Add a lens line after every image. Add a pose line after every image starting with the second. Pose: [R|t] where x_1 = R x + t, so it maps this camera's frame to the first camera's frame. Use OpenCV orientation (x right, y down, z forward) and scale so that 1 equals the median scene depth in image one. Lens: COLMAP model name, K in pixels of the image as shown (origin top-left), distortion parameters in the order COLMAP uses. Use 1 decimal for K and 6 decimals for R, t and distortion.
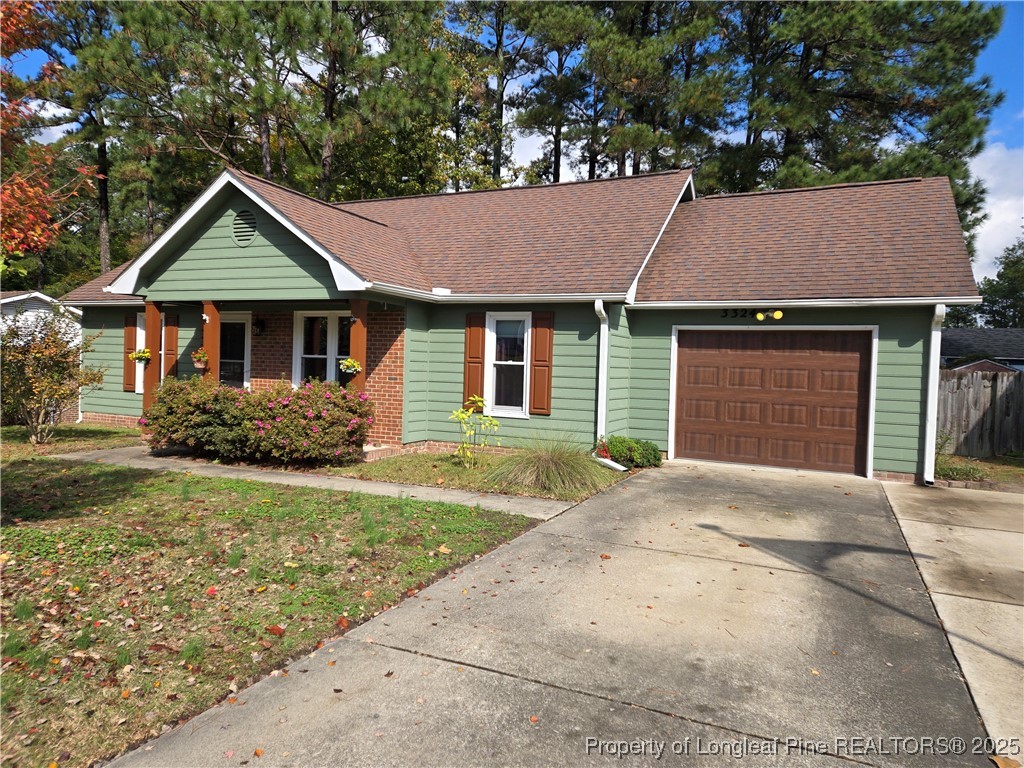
lens RADIAL K [[688.4, 0, 512.2], [0, 688.4, 386.1], [0, 0, 1]] dist [0.053167, -0.016028]
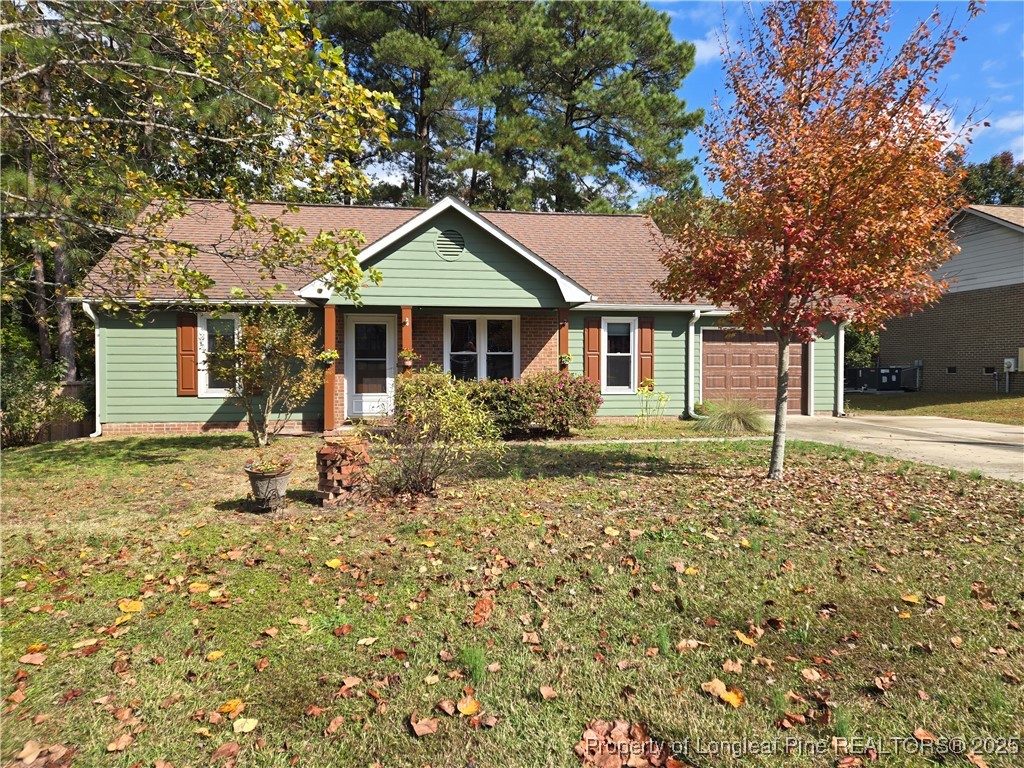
lens RADIAL K [[688.4, 0, 513.6], [0, 688.4, 380.9], [0, 0, 1]] dist [0.053167, -0.016028]
pose [[0.836820, -0.045521, 0.545582, -0.944432], [0.042132, 0.998937, 0.018723, -0.015767], [-0.545854, 0.007319, 0.837848, -0.031898]]
